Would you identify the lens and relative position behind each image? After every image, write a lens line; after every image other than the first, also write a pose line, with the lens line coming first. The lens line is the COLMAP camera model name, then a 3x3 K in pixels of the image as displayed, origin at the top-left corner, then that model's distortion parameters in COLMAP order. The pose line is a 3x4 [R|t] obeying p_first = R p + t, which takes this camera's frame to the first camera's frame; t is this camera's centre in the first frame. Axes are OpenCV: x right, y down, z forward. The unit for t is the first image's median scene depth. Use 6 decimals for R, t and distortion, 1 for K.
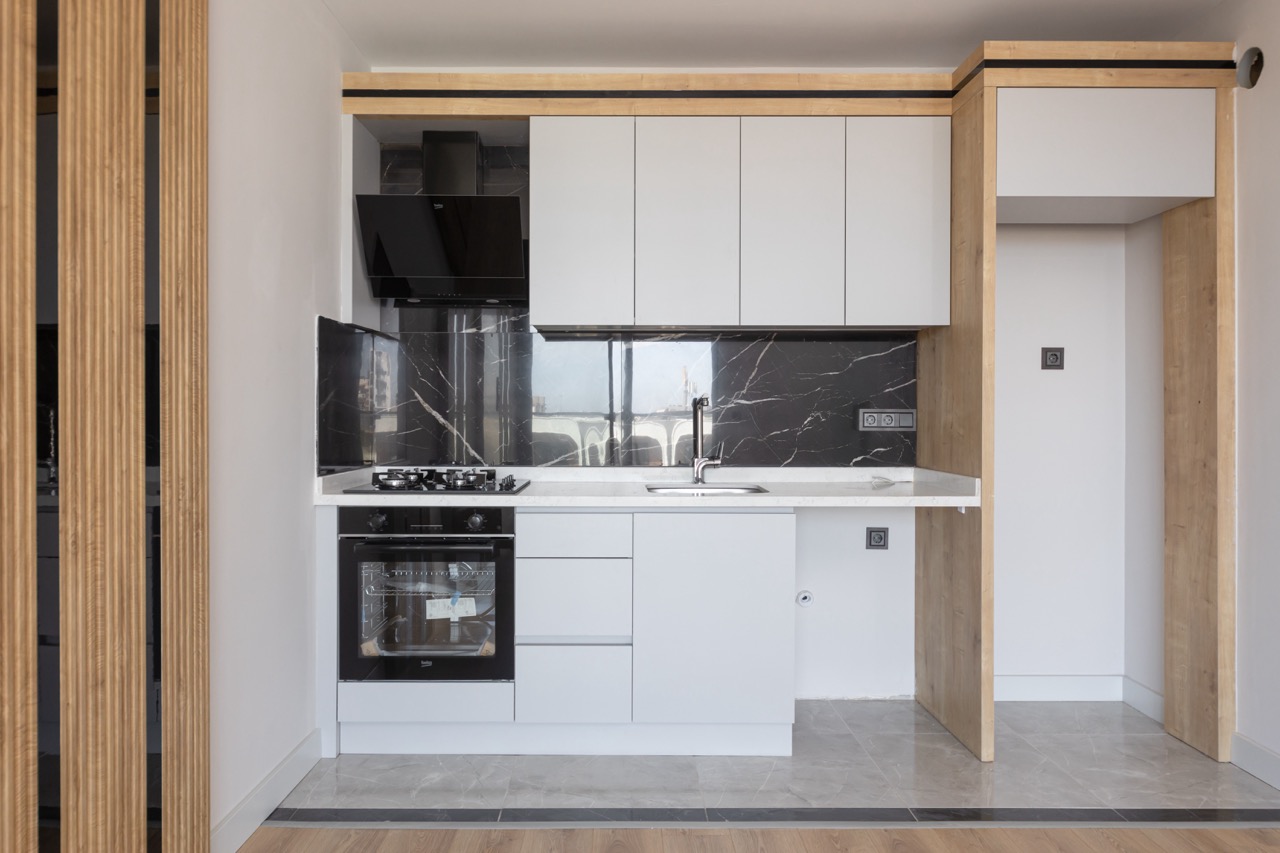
lens RADIAL K [[848.0, 0, 636.2], [0, 848.0, 419.4], [0, 0, 1]] dist [-0.002666, 0.001097]
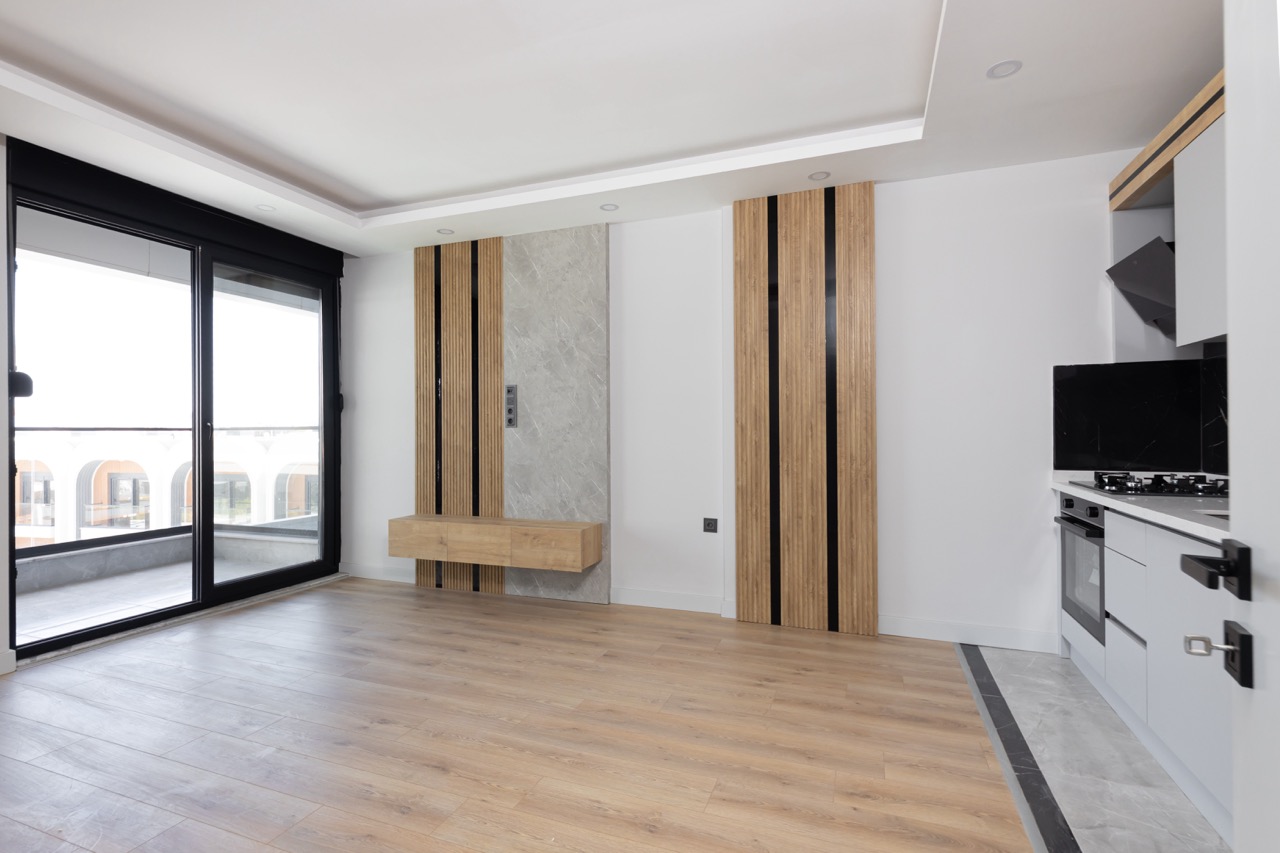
lens RADIAL K [[594.8, 0, 641.6], [0, 594.8, 435.6], [0, 0, 1]] dist [-0.000322, -0.000056]
pose [[-0.350849, 0.004431, -0.936422, 0.849978], [-0.000522, 0.999988, 0.004928, -0.001914], [0.936432, 0.002218, -0.350842, 0.636824]]
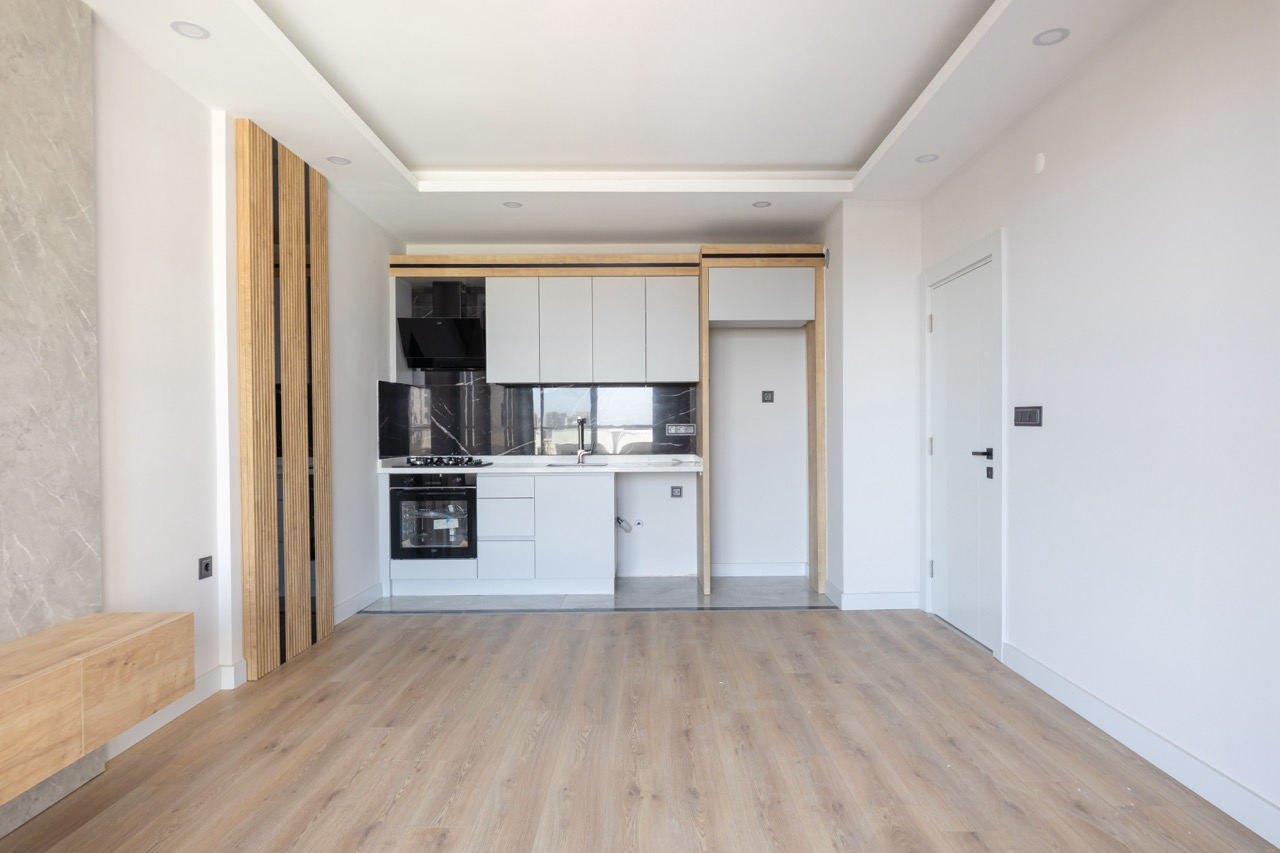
lens RADIAL K [[701.9, 0, 662.9], [0, 701.9, 439.7], [0, 0, 1]] dist [-0.000351, -0.000274]
pose [[0.999923, -0.007803, 0.009664, 0.274066], [0.007682, 0.999893, 0.012481, 0.003959], [-0.009760, -0.012406, 0.999875, -0.655224]]
